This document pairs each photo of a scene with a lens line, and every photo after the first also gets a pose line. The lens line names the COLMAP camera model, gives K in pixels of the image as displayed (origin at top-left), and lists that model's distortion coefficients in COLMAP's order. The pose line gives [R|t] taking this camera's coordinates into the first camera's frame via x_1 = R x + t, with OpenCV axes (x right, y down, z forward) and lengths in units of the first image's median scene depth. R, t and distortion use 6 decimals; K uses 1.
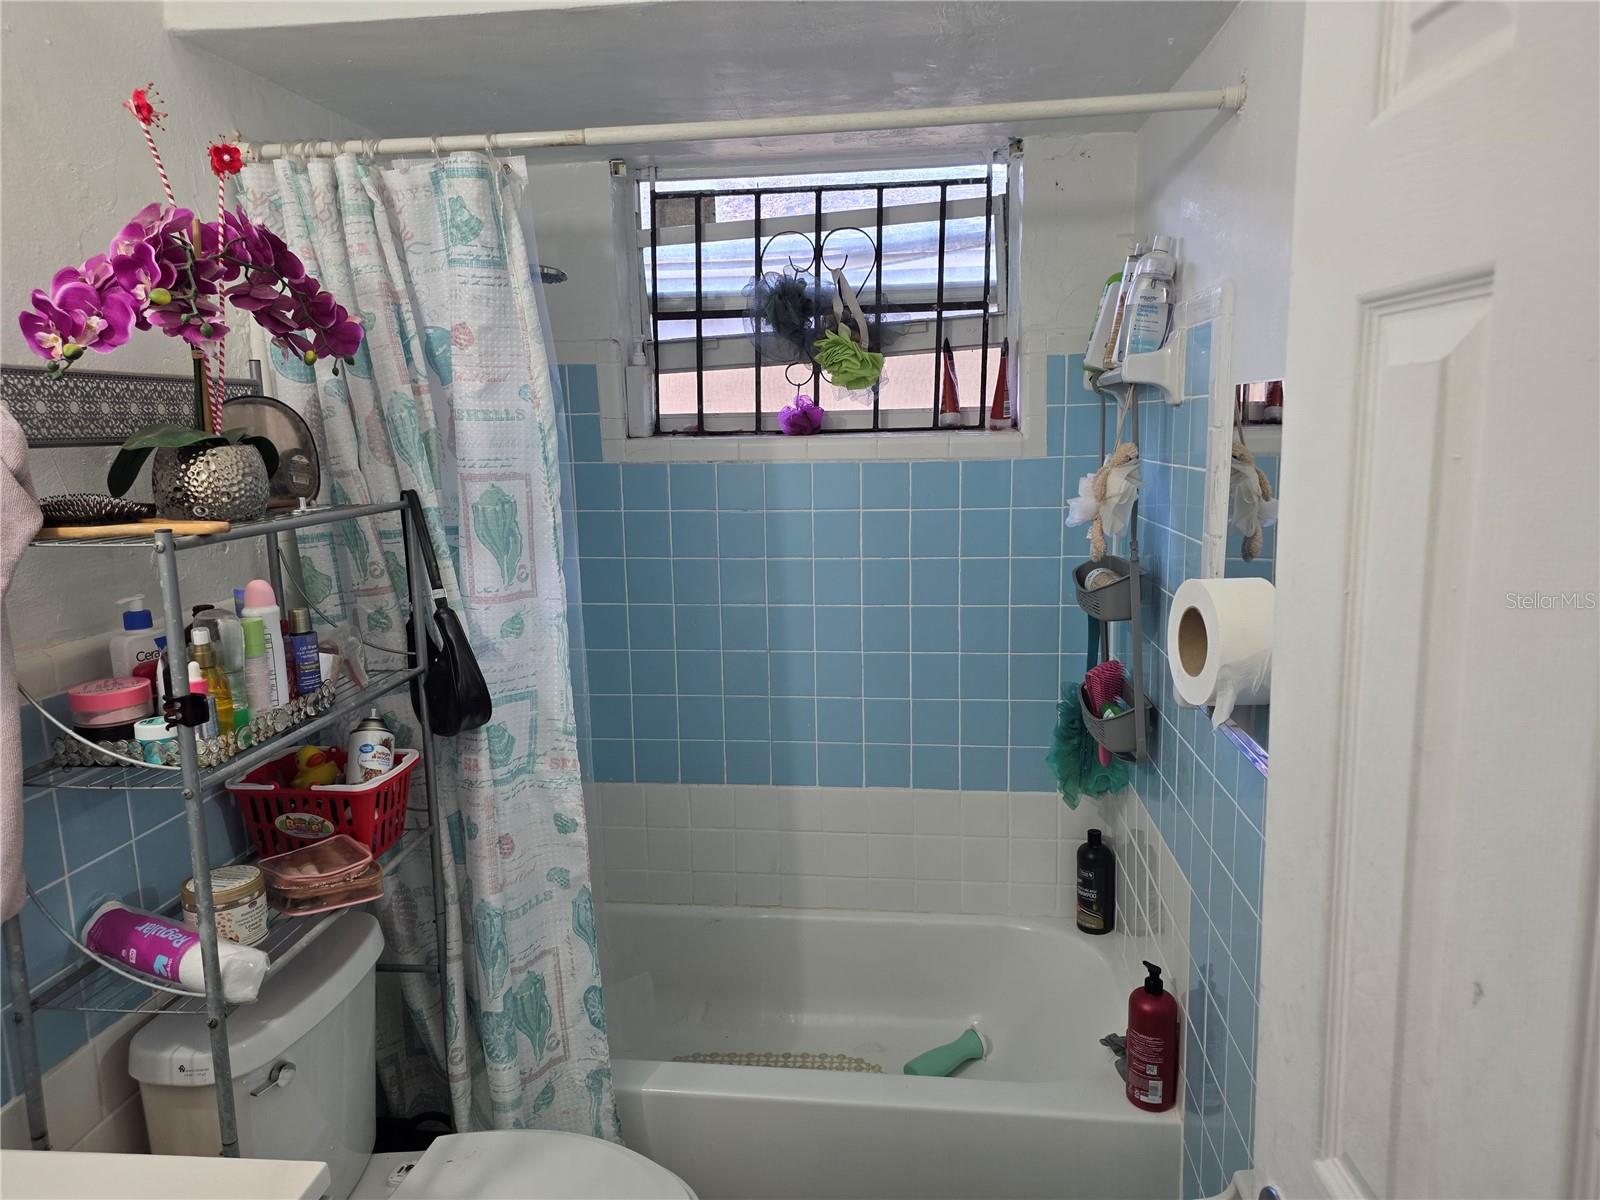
lens RADIAL K [[1073.6, 0, 800.0], [0, 1073.6, 600.0], [0, 0, 1]] dist [0.052861, -0.035385]
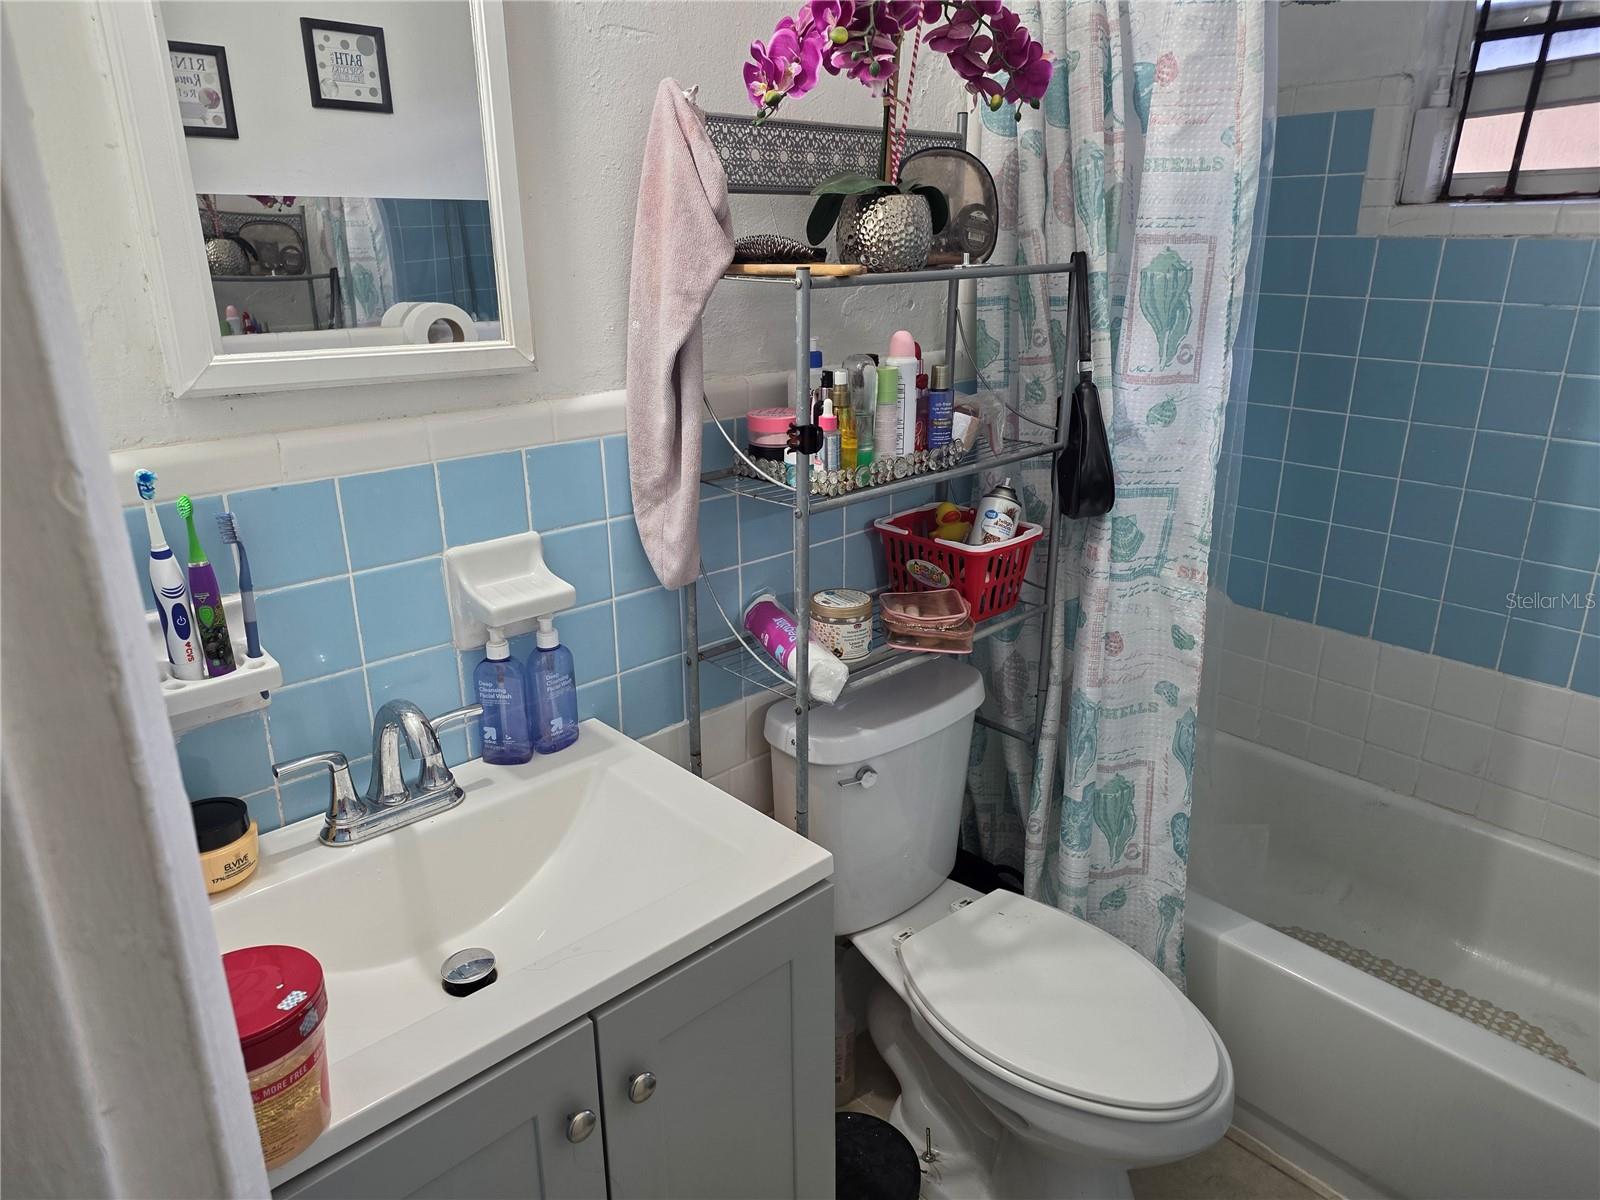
lens RADIAL K [[1073.6, 0, 800.0], [0, 1073.6, 600.0], [0, 0, 1]] dist [0.052861, -0.035385]
pose [[0.748703, 0.229569, -0.621885, 0.110503], [-0.119633, 0.969510, 0.213864, 0.019411], [0.652021, -0.085723, 0.753340, 0.104964]]
